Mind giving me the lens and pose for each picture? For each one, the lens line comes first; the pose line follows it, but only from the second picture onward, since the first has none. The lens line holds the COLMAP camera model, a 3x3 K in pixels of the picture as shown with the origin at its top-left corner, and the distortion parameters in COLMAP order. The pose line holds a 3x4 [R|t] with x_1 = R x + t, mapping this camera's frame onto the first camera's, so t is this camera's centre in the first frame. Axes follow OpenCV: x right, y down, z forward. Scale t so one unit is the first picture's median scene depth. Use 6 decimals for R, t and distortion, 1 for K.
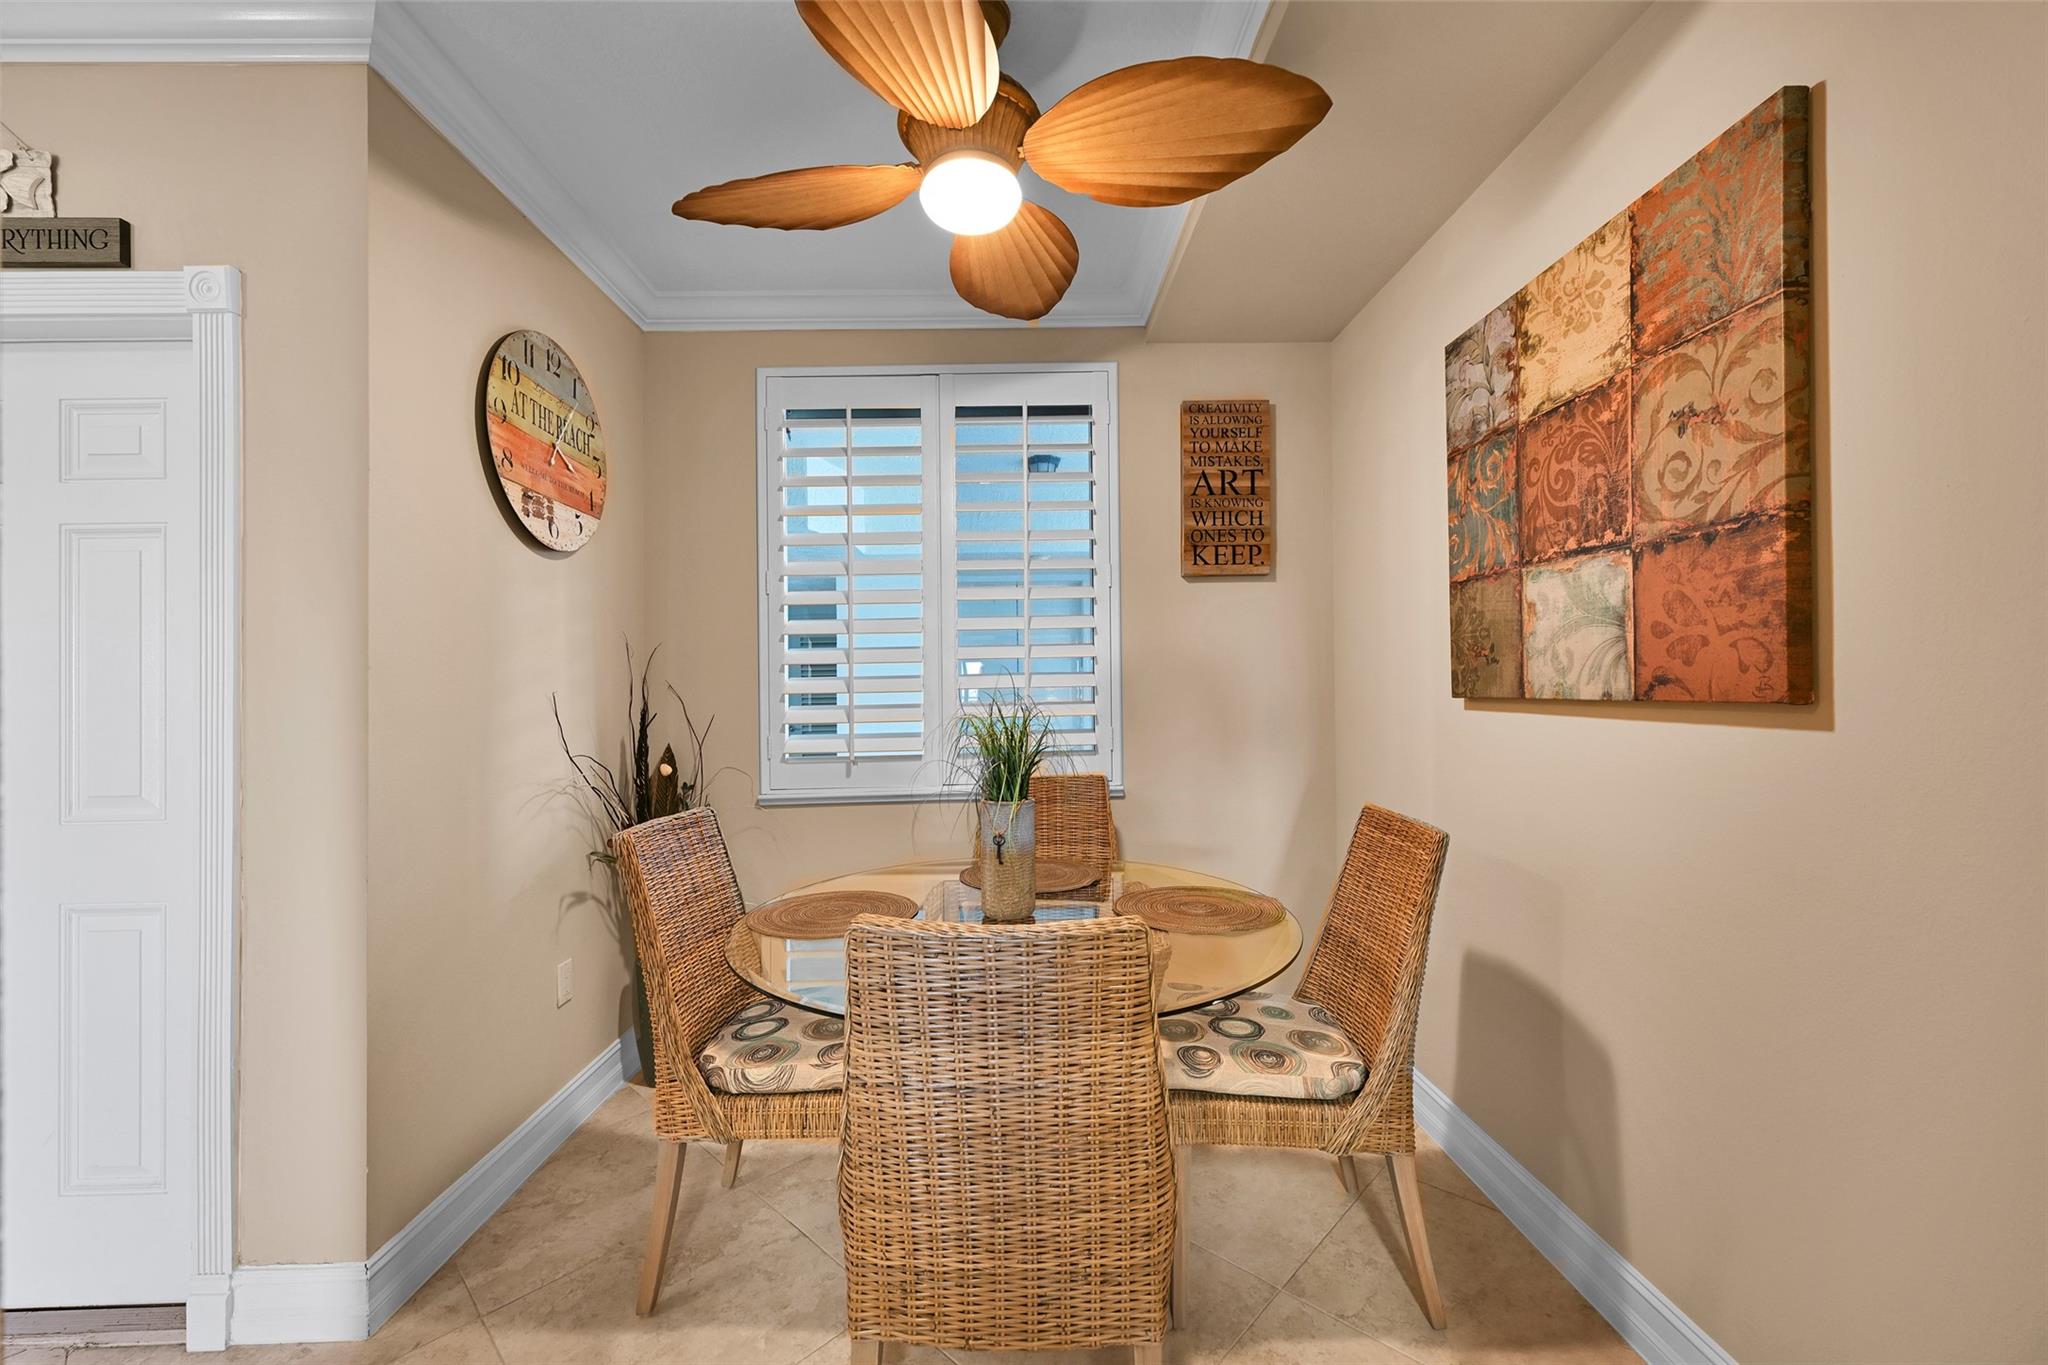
lens RADIAL K [[803.8, 0, 1024.0], [0, 803.8, 682.5], [0, 0, 1]] dist [-0.005679, 0.000369]
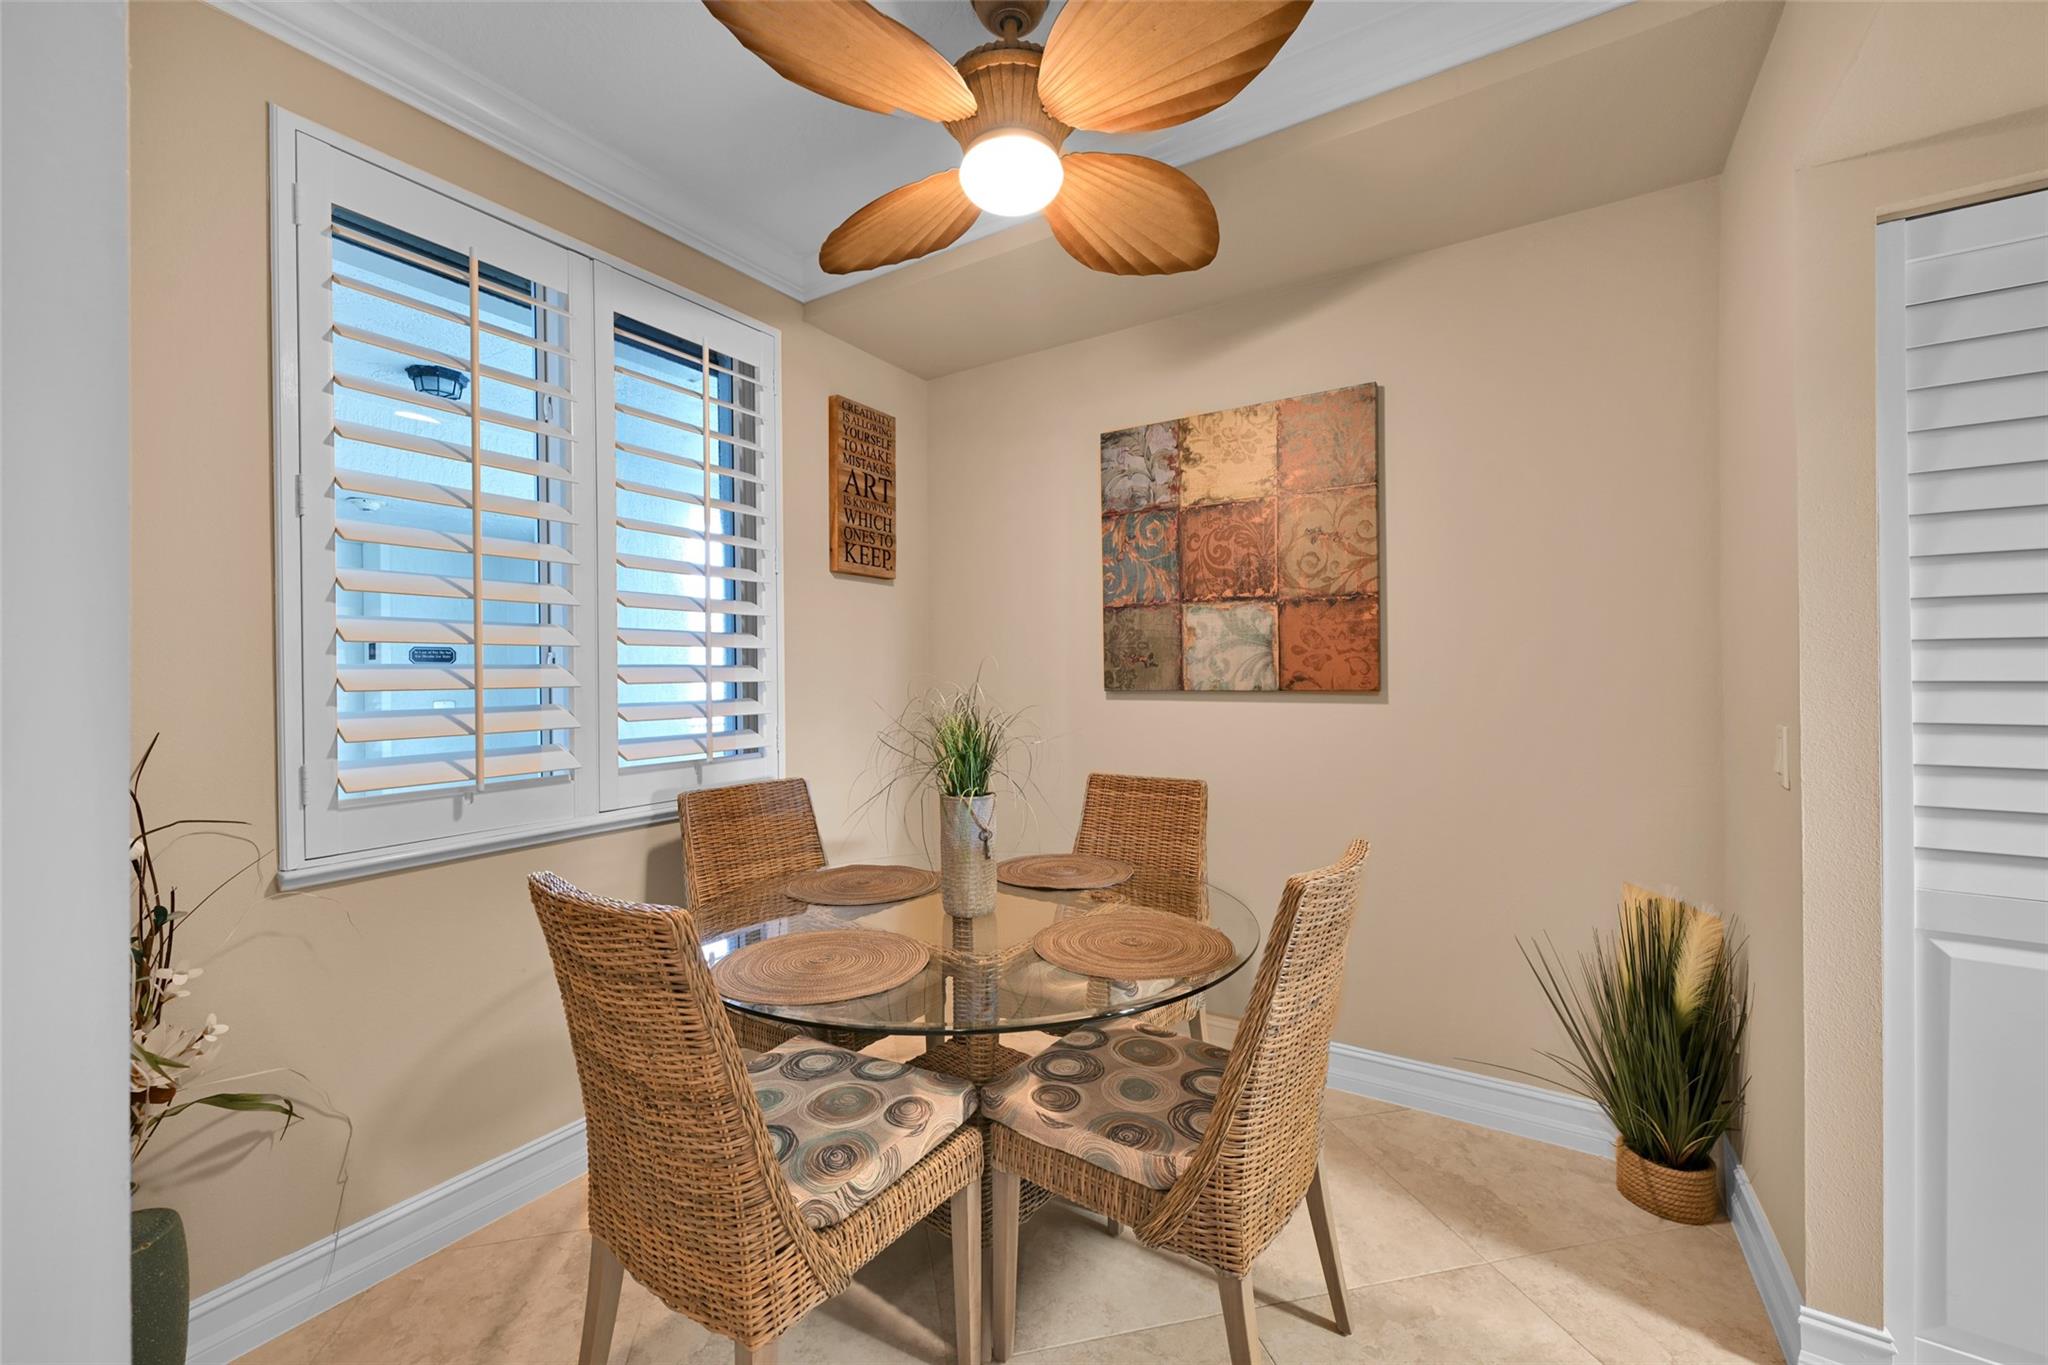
lens RADIAL K [[803.8, 0, 1024.0], [0, 803.8, 682.5], [0, 0, 1]] dist [-0.005679, 0.000369]
pose [[0.553048, 0.006302, 0.833126, -0.837893], [-0.005409, 0.999977, -0.003973, 0.013218], [-0.833132, -0.002308, 0.553069, 0.432674]]
